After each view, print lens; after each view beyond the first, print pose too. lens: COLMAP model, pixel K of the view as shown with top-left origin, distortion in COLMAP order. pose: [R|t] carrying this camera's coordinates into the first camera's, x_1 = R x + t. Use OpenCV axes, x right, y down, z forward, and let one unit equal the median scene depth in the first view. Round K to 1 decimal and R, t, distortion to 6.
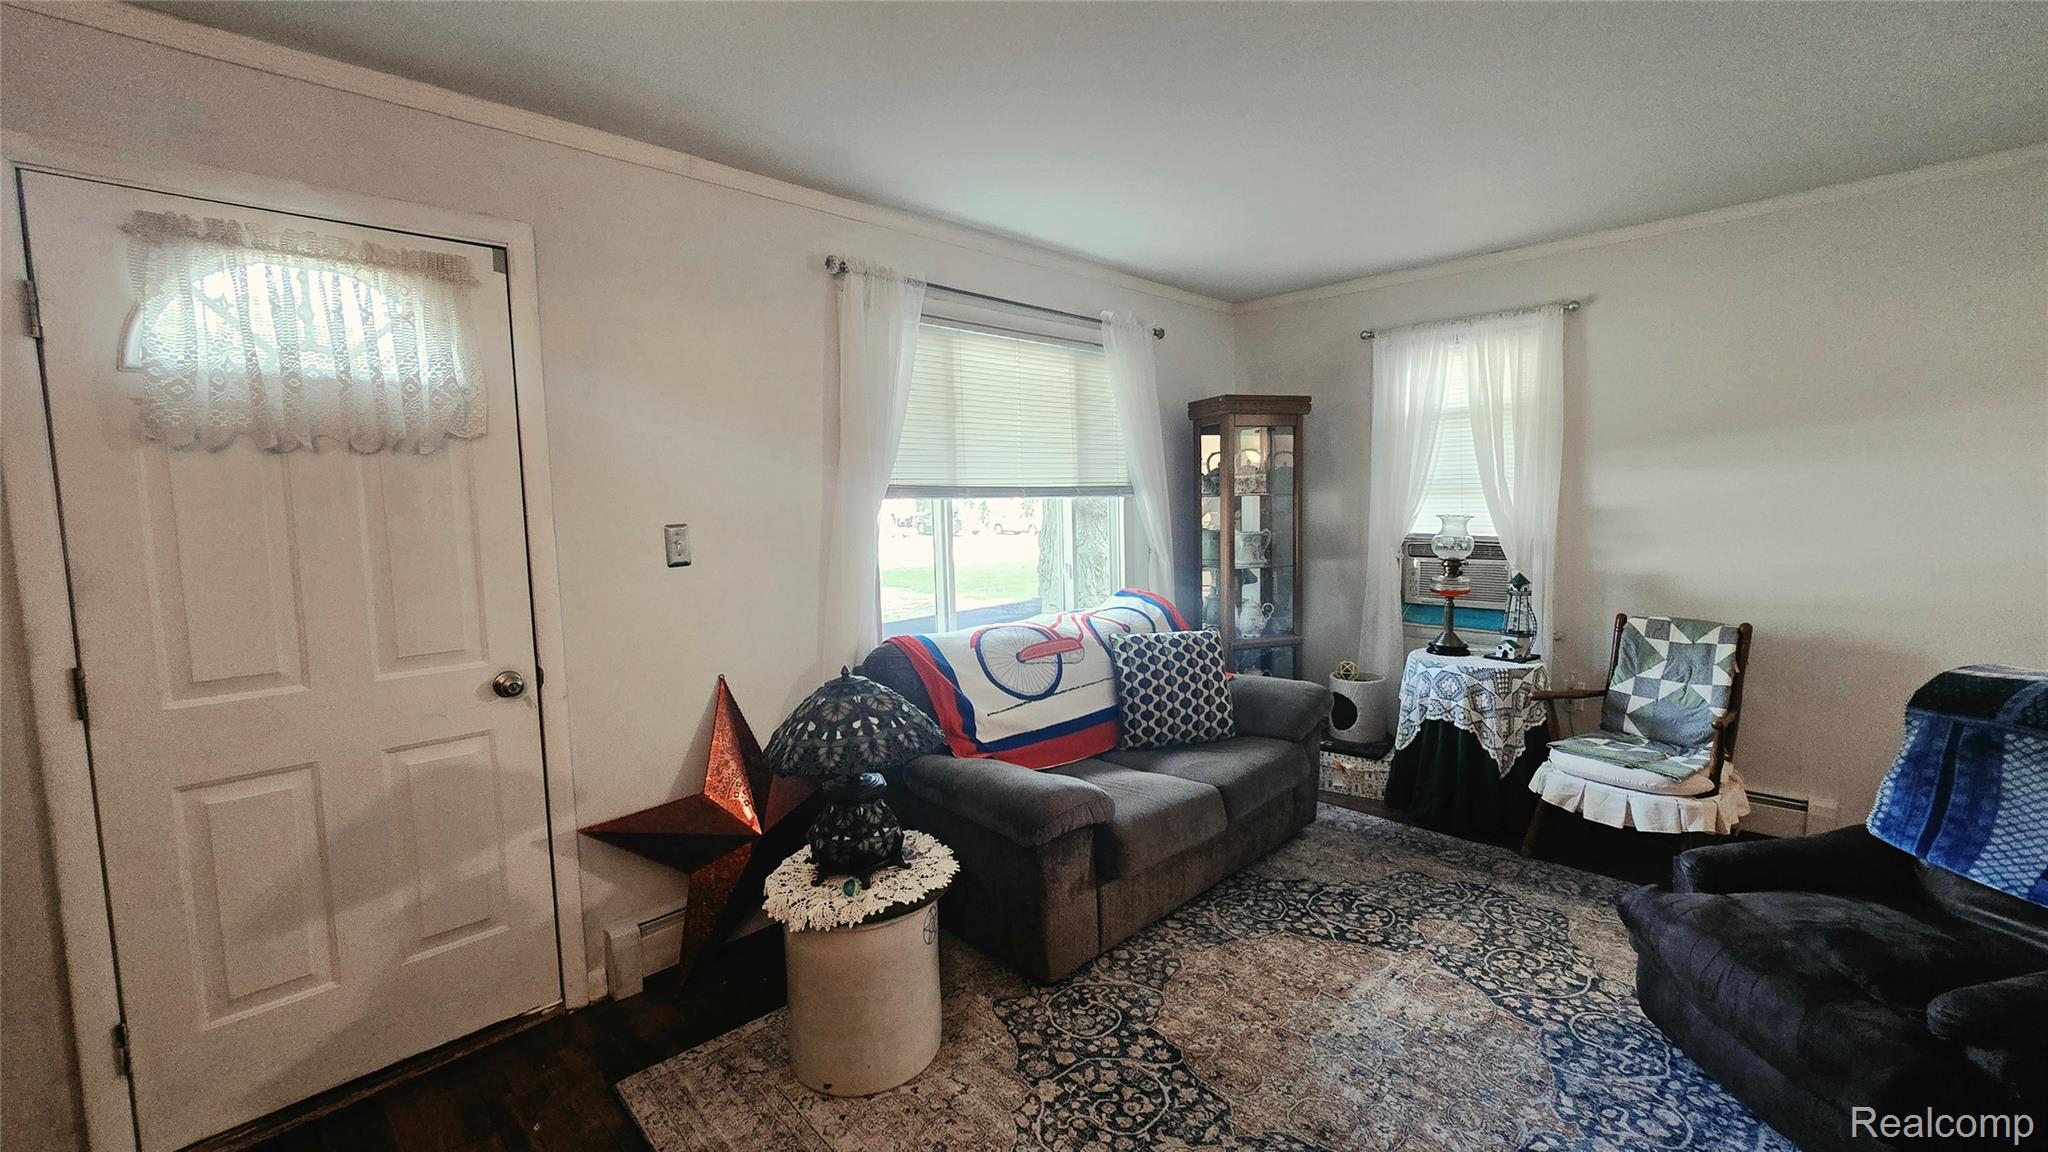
lens RADIAL K [[837.9, 0, 1014.6], [0, 837.9, 573.2], [0, 0, 1]] dist [-0.004441, 0.000396]
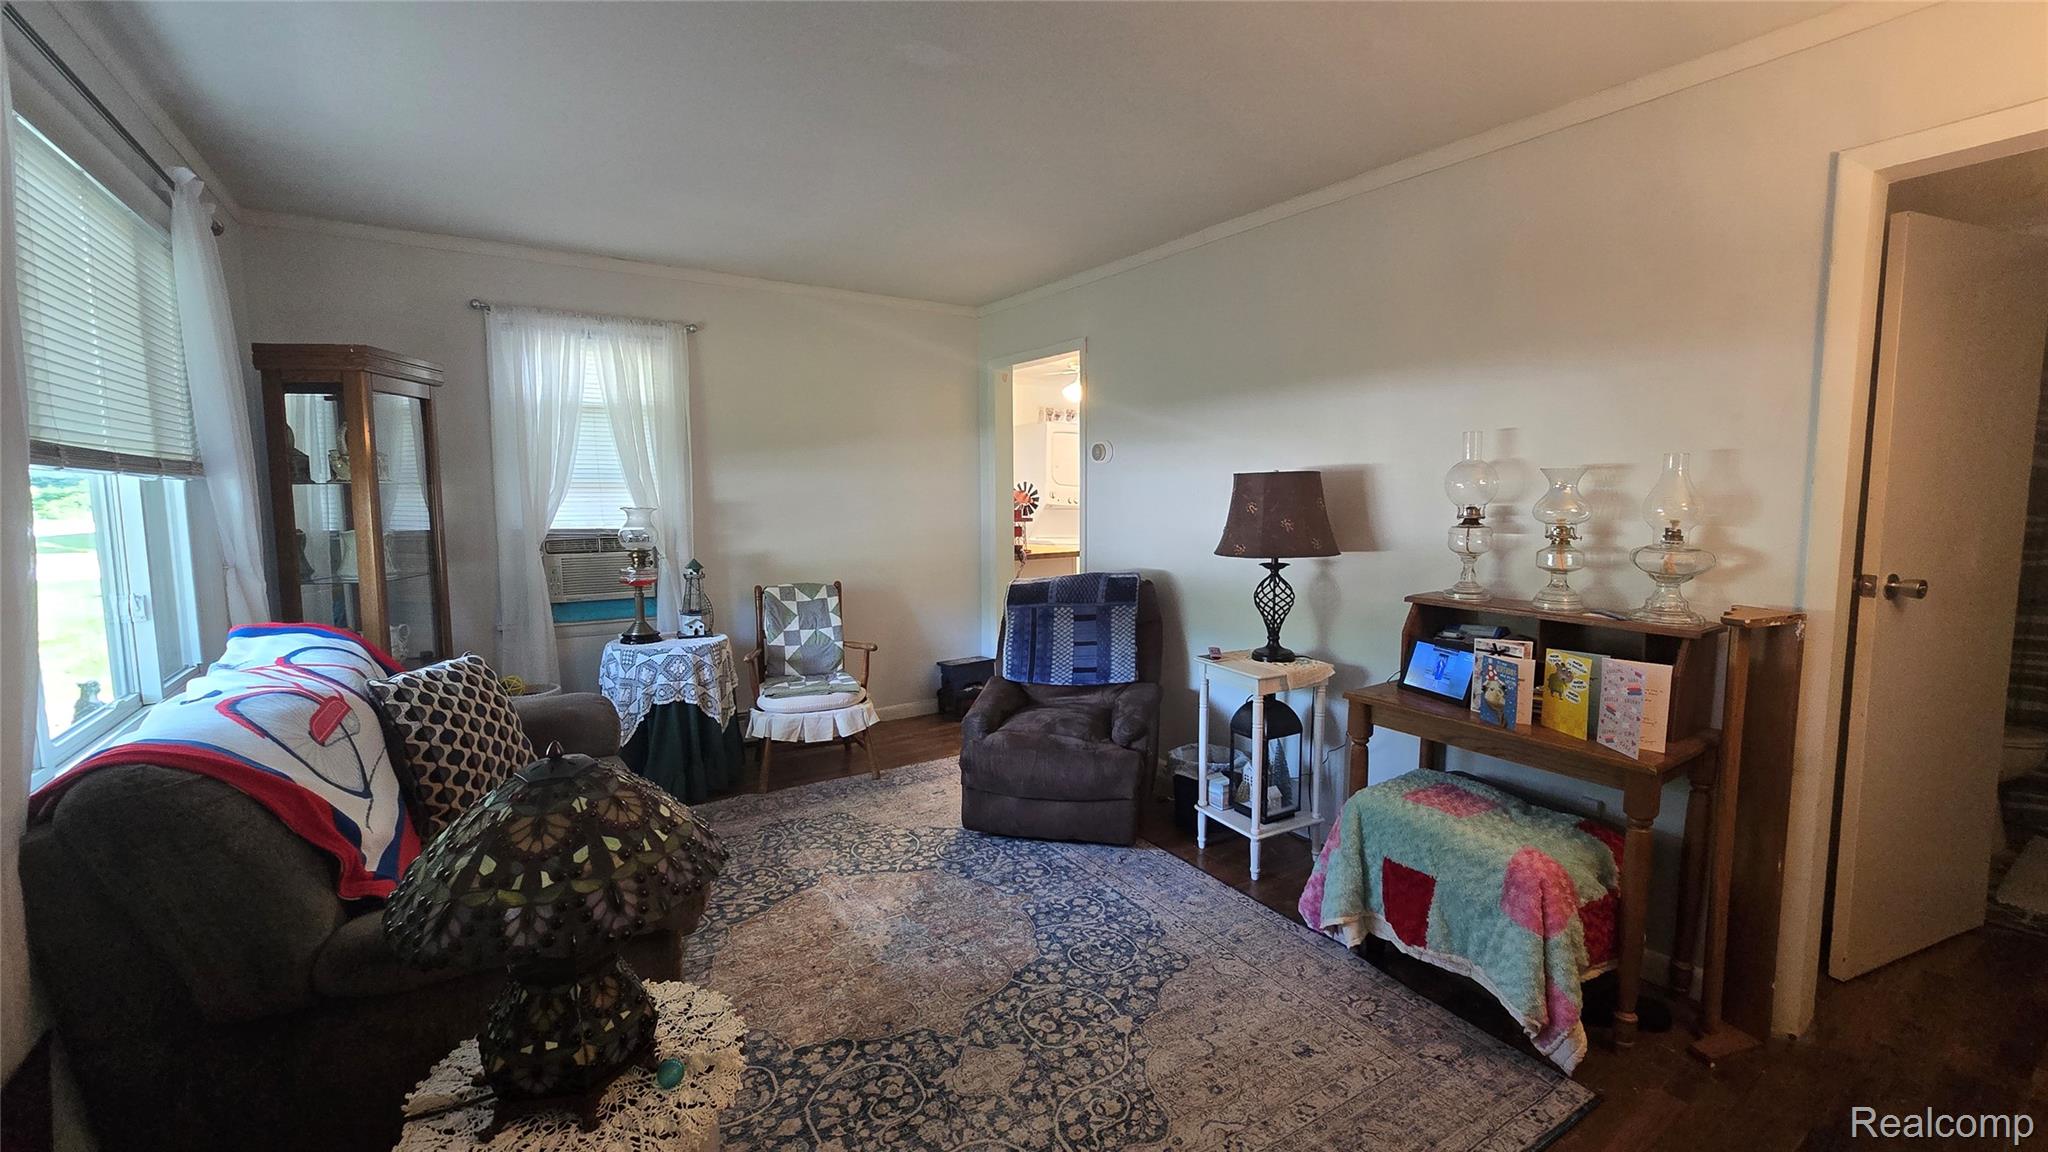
lens RADIAL K [[837.9, 0, 1038.9], [0, 837.9, 577.1], [0, 0, 1]] dist [-0.004441, 0.000396]
pose [[0.190273, -0.076930, 0.978712, -0.451507], [0.086945, 0.994328, 0.061254, -0.005096], [-0.977874, 0.073439, 0.195882, 0.360263]]
